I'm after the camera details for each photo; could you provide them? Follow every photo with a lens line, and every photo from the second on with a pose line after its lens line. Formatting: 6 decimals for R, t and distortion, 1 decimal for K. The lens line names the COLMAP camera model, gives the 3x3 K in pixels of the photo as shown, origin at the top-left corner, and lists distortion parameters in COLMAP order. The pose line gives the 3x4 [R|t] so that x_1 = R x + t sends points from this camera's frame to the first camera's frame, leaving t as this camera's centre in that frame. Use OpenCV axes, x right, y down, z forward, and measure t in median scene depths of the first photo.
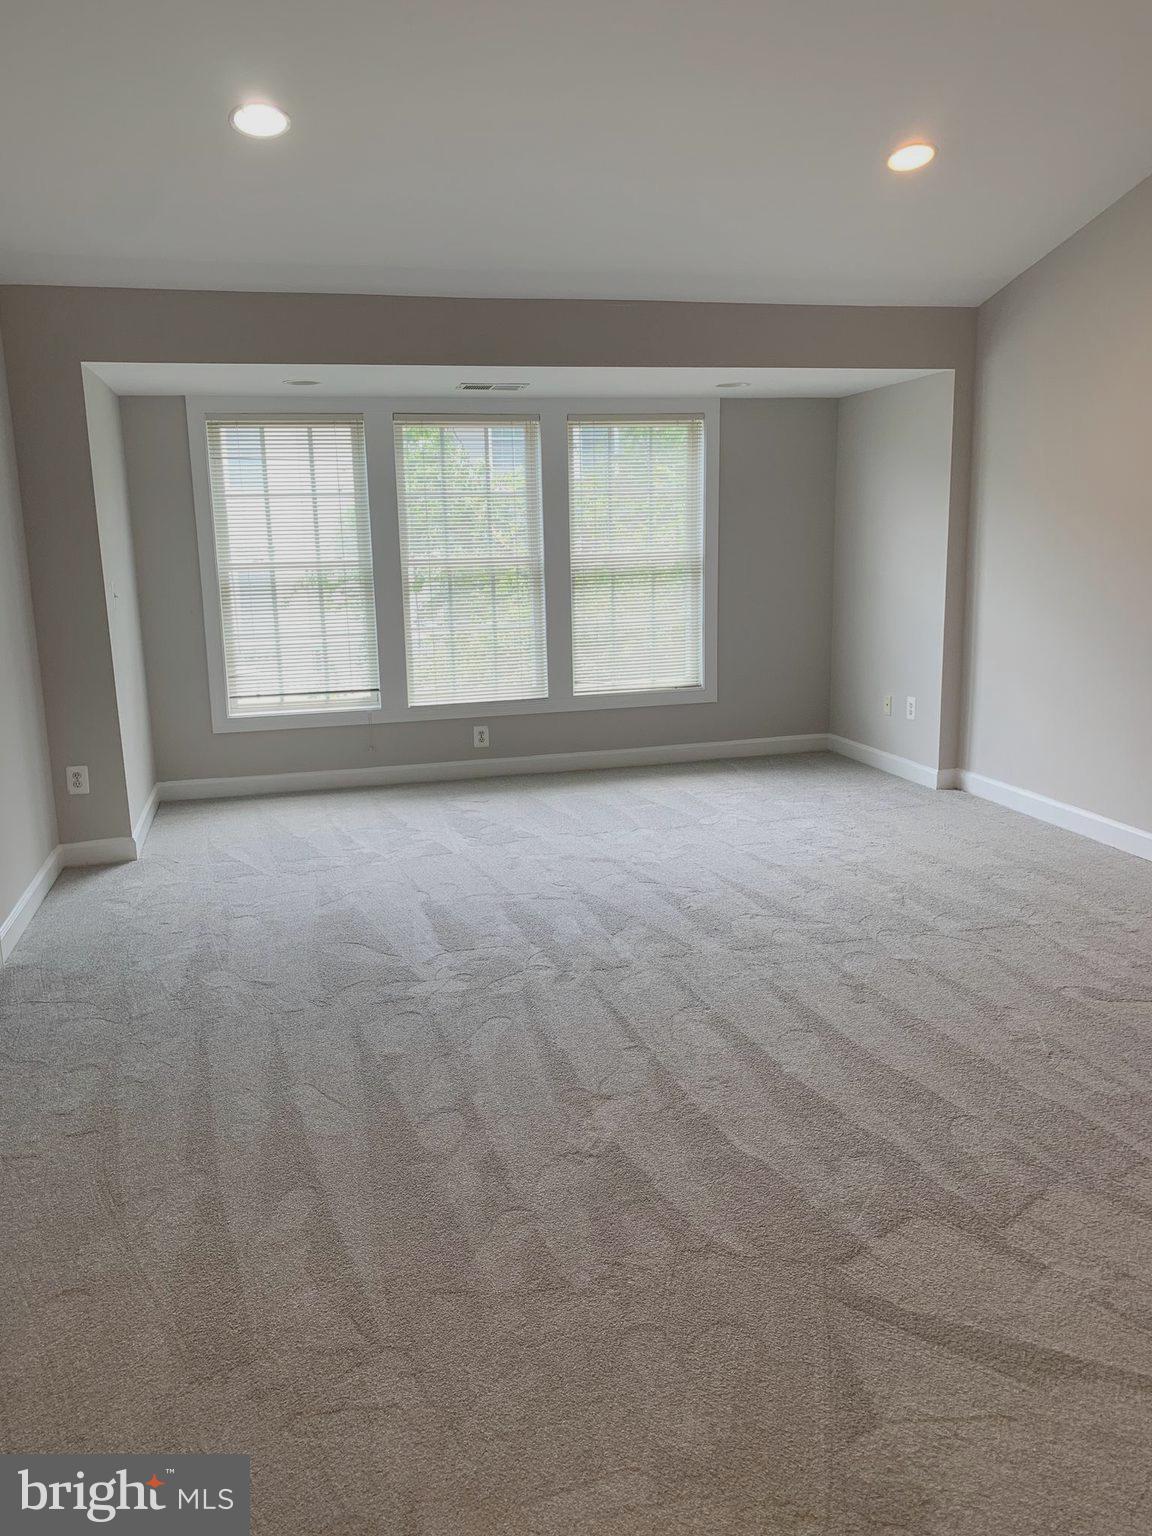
lens RADIAL K [[1166.7, 0, 576.0], [0, 1166.7, 768.0], [0, 0, 1]] dist [0.077946, -0.146694]
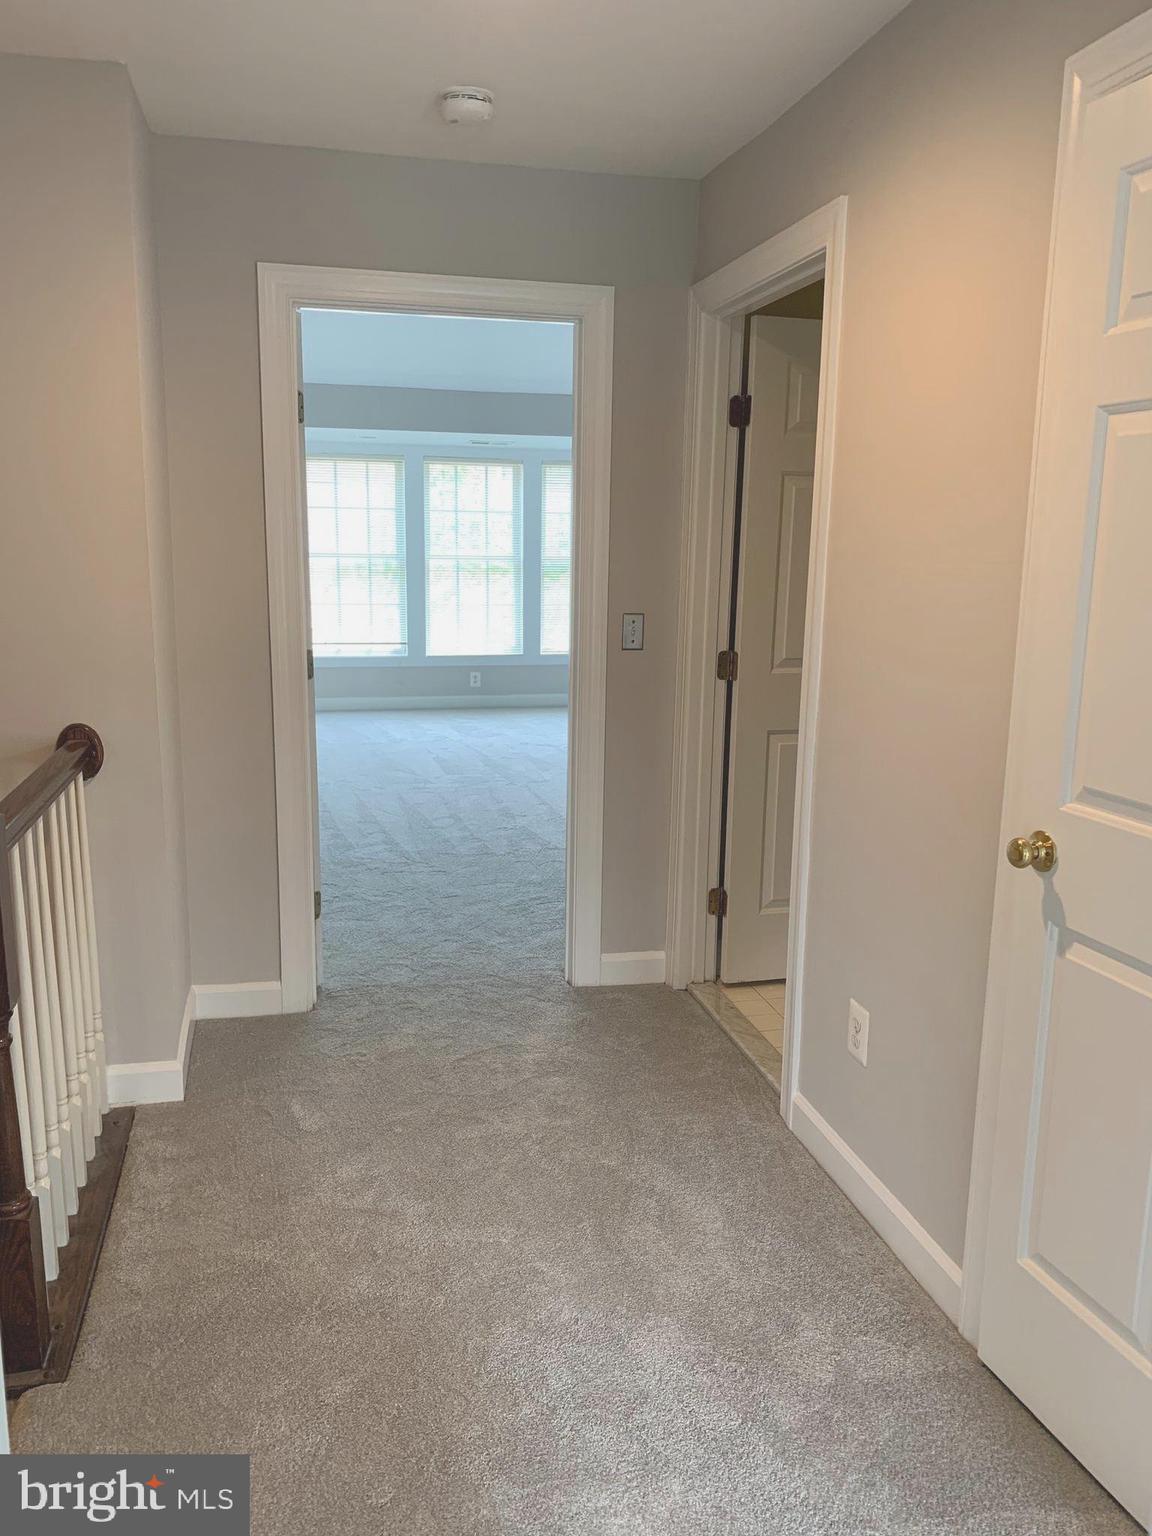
lens RADIAL K [[1166.7, 0, 576.0], [0, 1166.7, 768.0], [0, 0, 1]] dist [0.077946, -0.146694]
pose [[0.999190, 0.040198, -0.001776, 0.053512], [-0.040213, 0.999149, -0.009213, 0.096902], [0.001404, 0.009277, 0.999956, -0.472665]]
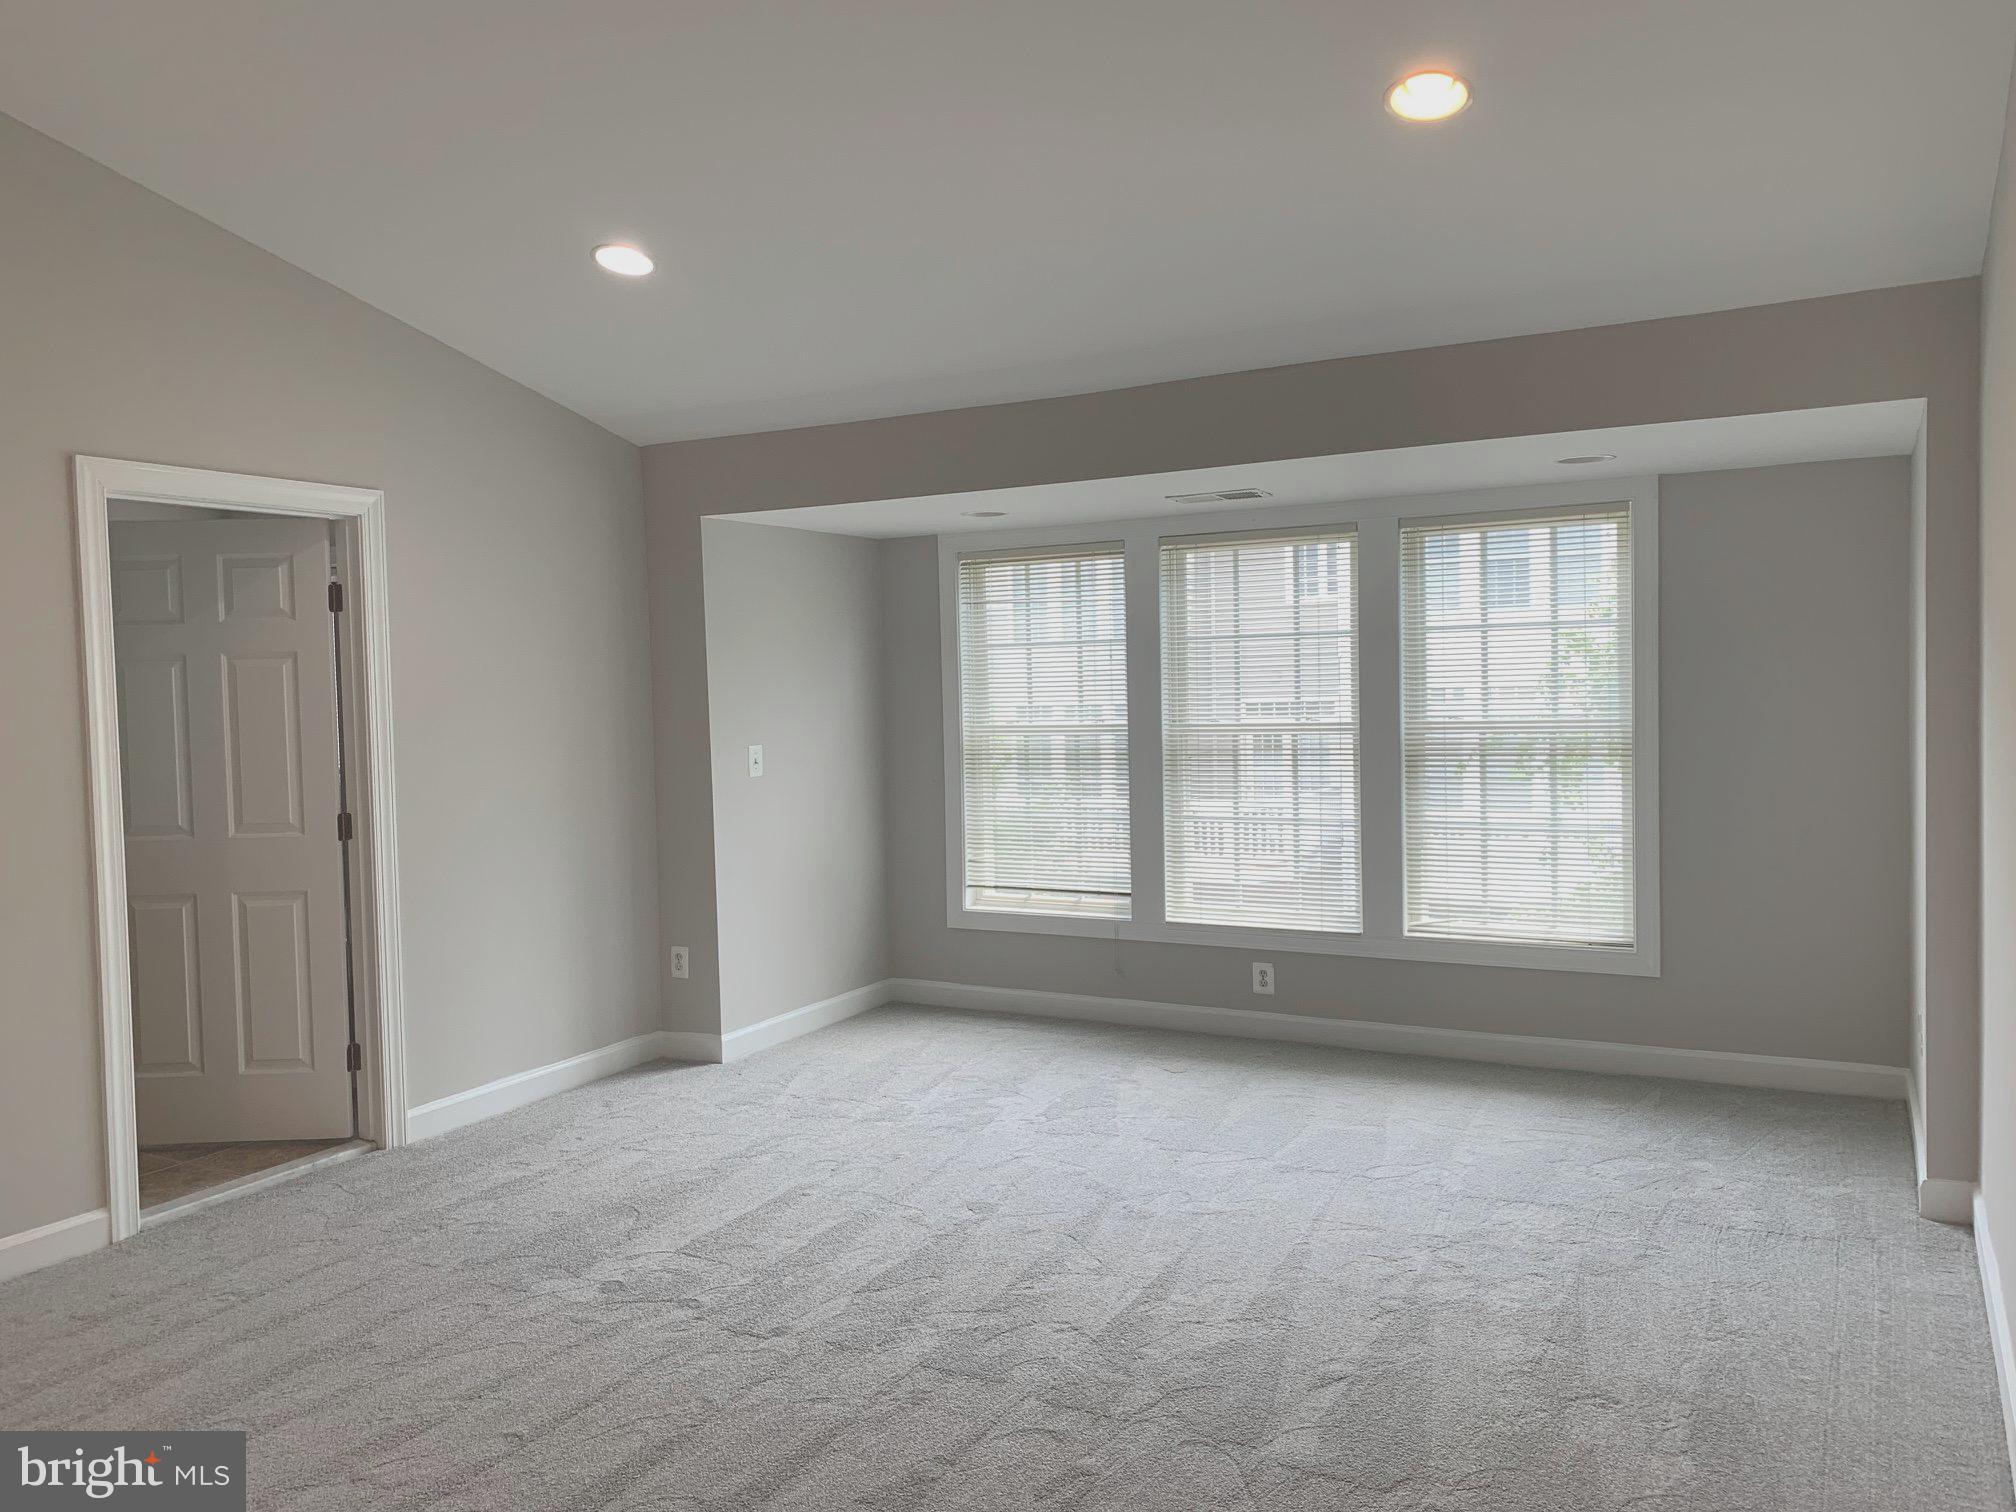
lens RADIAL K [[1531.3, 0, 1001.5], [0, 1531.3, 741.7], [0, 0, 1]] dist [0.077946, -0.146694]
pose [[0.722444, 0.034233, -0.690581, 0.458036], [-0.130533, 0.987566, -0.087601, -0.069494], [0.678996, 0.153430, 0.717930, 0.234640]]
